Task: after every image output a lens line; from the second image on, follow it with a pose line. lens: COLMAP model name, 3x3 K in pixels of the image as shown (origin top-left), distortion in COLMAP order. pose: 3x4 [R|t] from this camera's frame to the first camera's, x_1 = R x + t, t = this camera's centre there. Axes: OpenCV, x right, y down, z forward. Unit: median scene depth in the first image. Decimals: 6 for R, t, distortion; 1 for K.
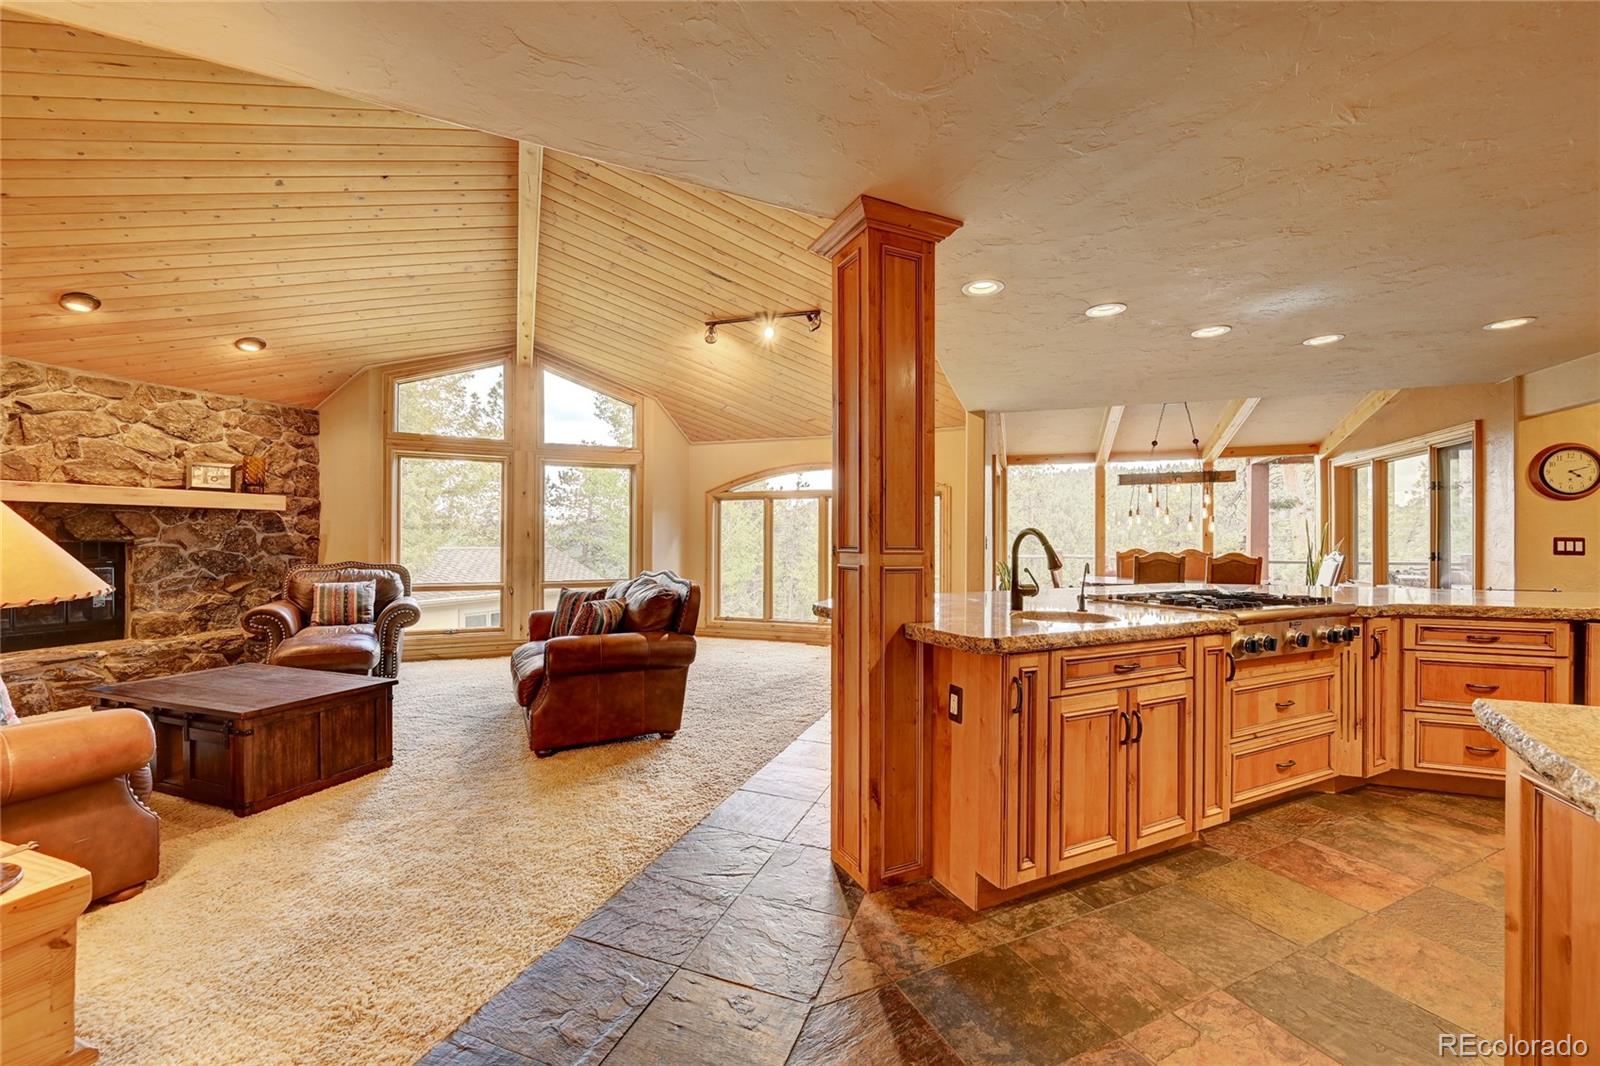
lens RADIAL K [[631.6, 0, 809.9], [0, 631.6, 539.5], [0, 0, 1]] dist [0.000188, -0.000125]
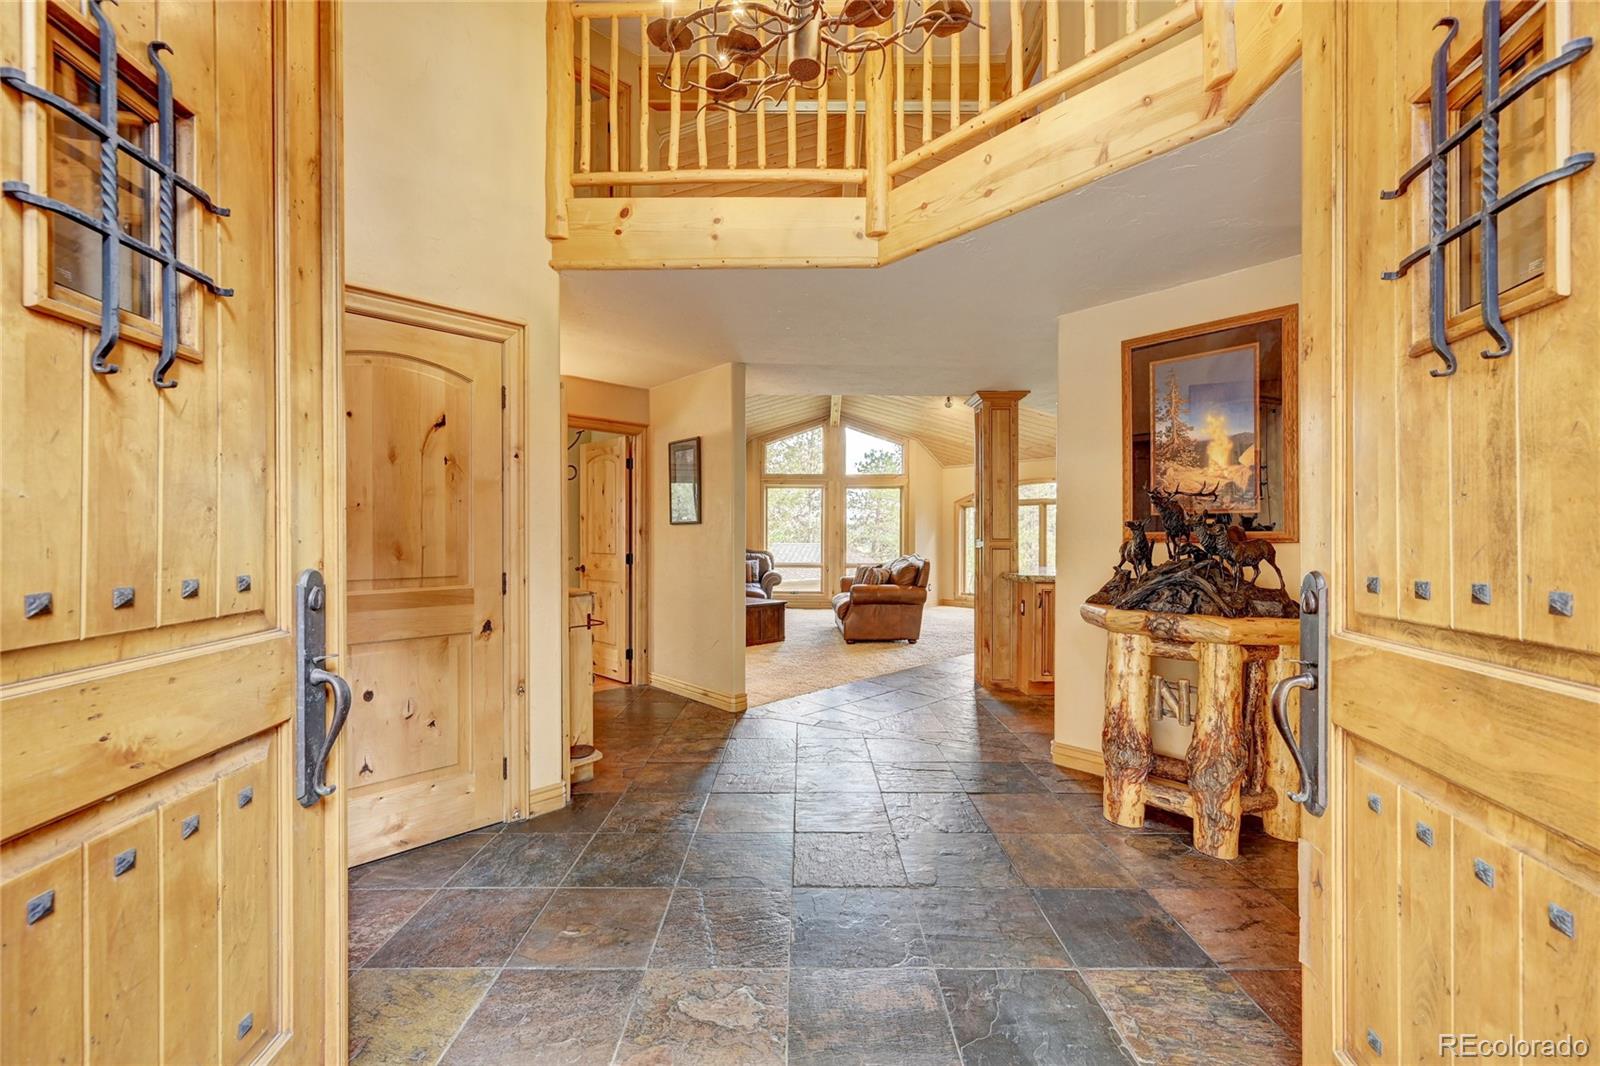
lens RADIAL K [[631.6, 0, 802.7], [0, 631.6, 535.3], [0, 0, 1]] dist [0.000188, -0.000125]
pose [[0.898319, -0.003250, -0.439332, 0.213432], [0.001745, 0.999991, -0.003829, 0.003944], [0.439340, 0.002673, 0.898317, -0.570506]]
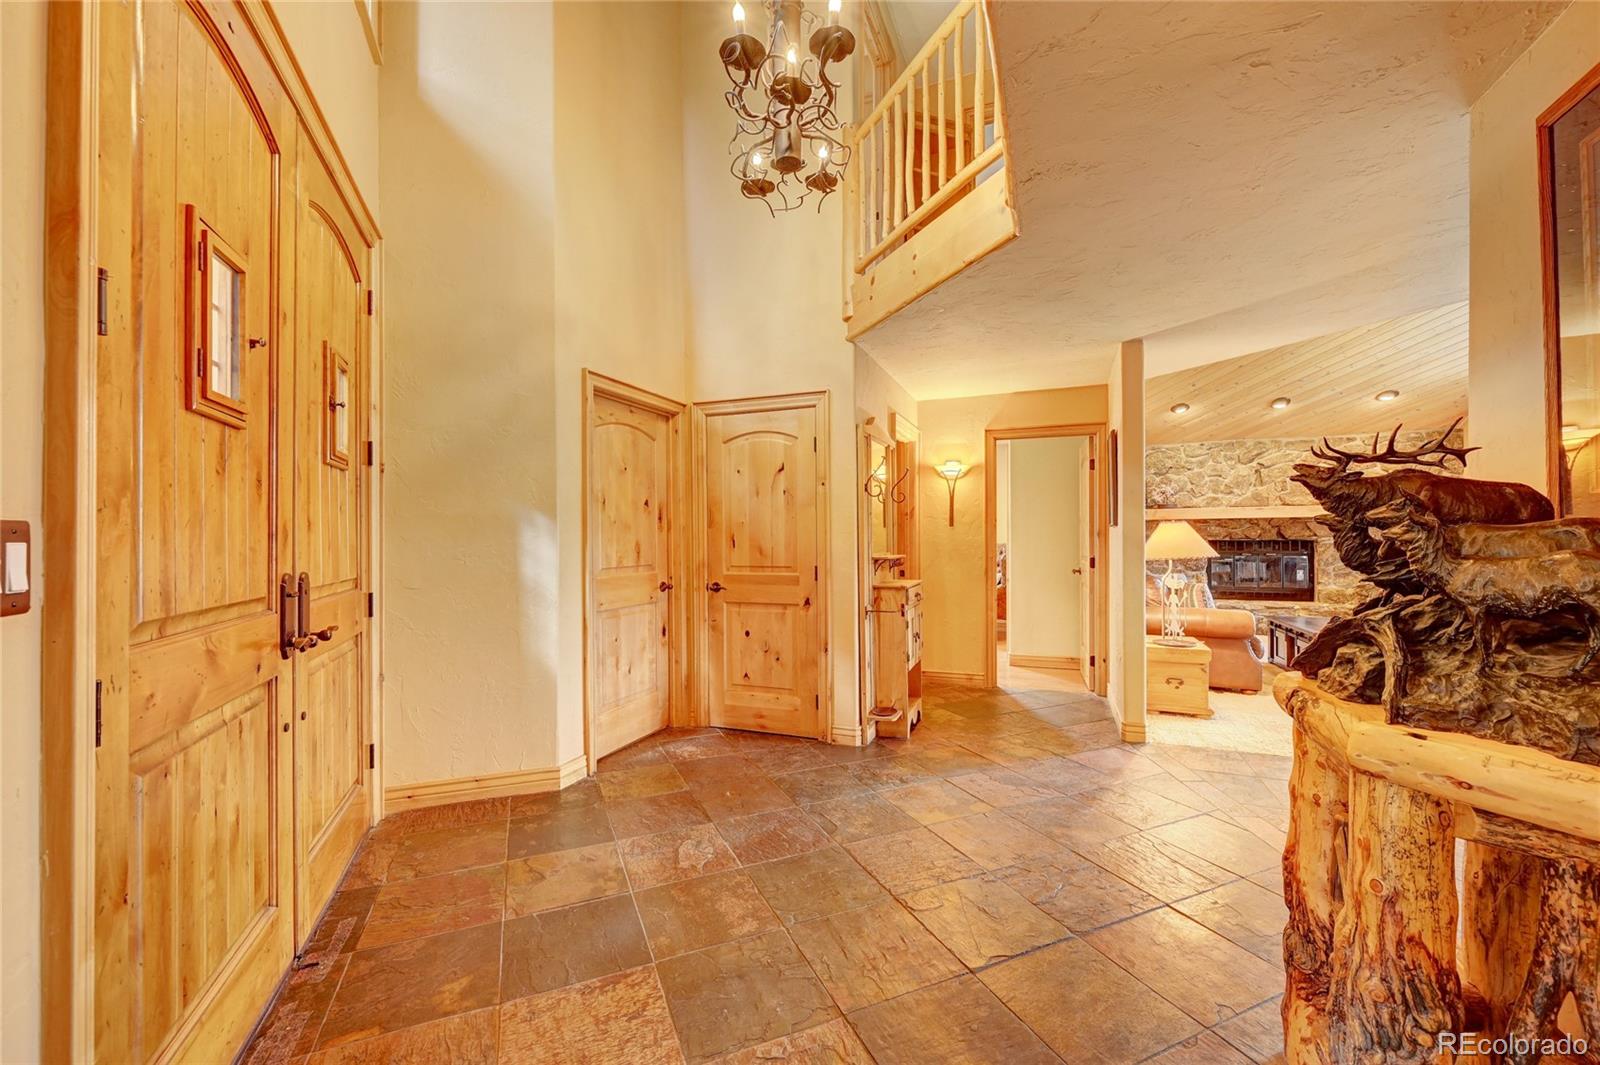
lens RADIAL K [[627.4, 0, 800.4], [0, 627.4, 535.5], [0, 0, 1]] dist [0.000497, 0.000097]
pose [[-0.030890, -0.007139, -0.999497, 0.498126], [0.001115, 0.999974, -0.007176, 0.001556], [0.999522, -0.001336, -0.030881, -0.221154]]
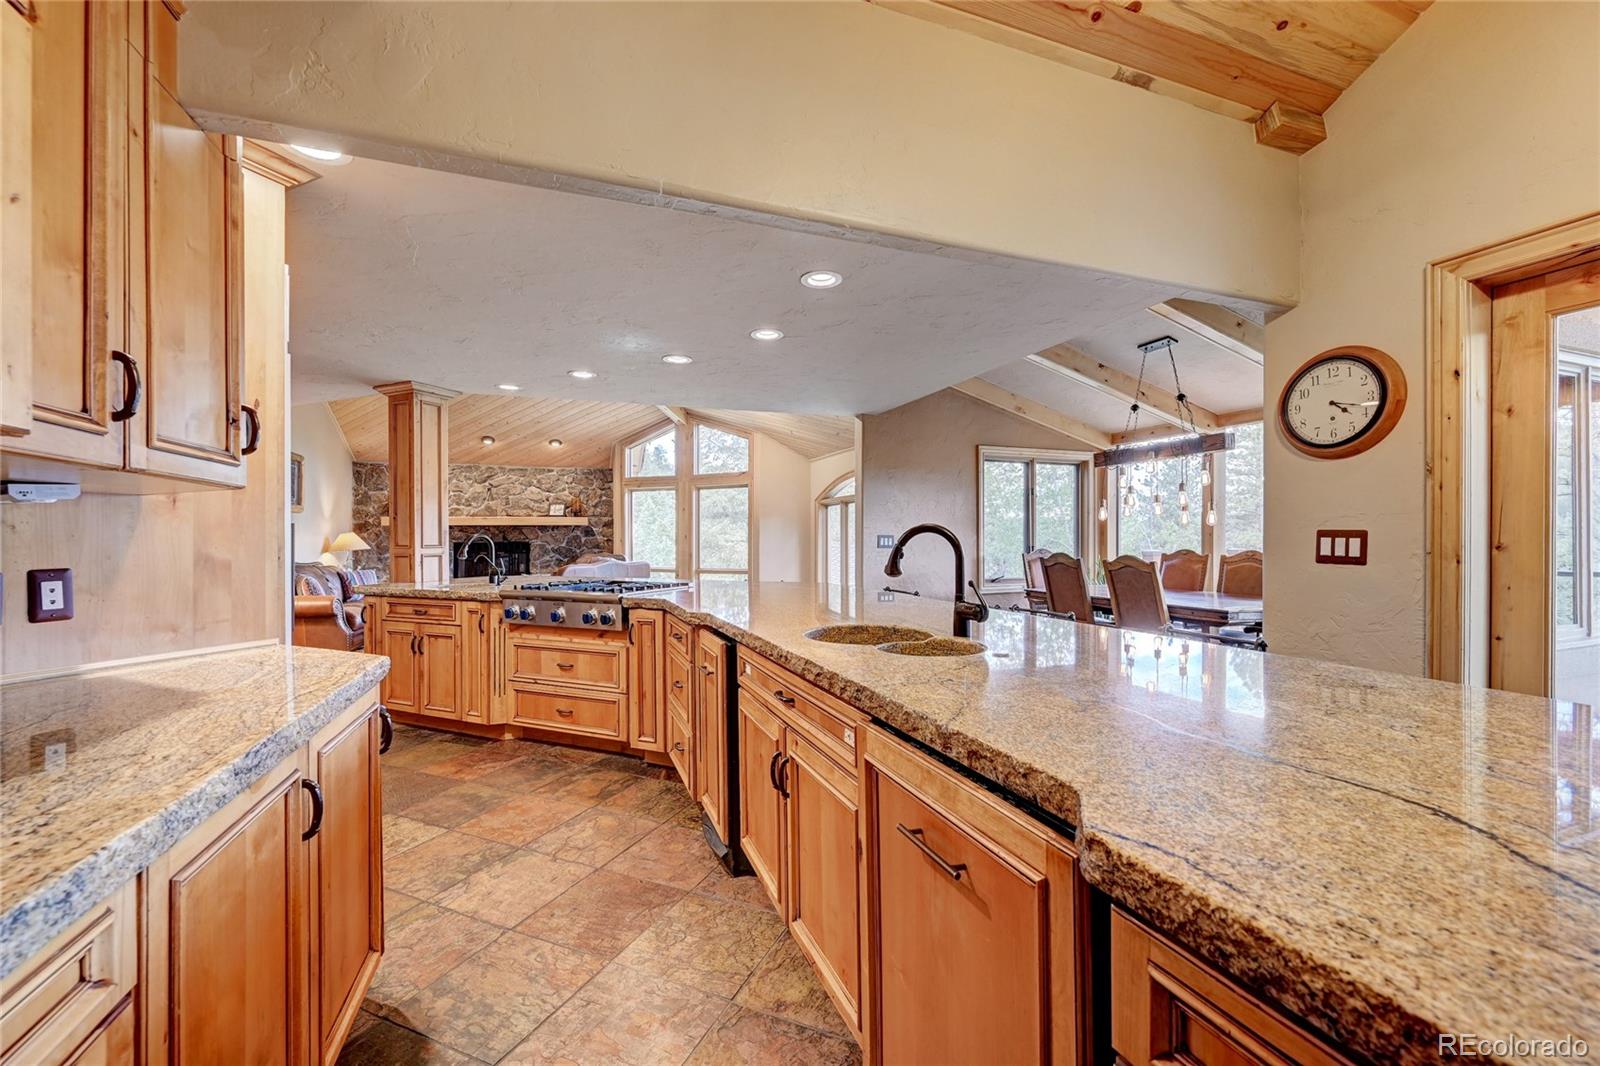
lens RADIAL K [[631.6, 0, 805.2], [0, 631.6, 540.1], [0, 0, 1]] dist [0.000188, -0.000125]
pose [[0.655781, -0.003651, -0.754942, 1.114082], [0.005841, 0.999983, 0.000237, 0.001940], [0.754928, -0.004565, 0.655792, 0.281807]]
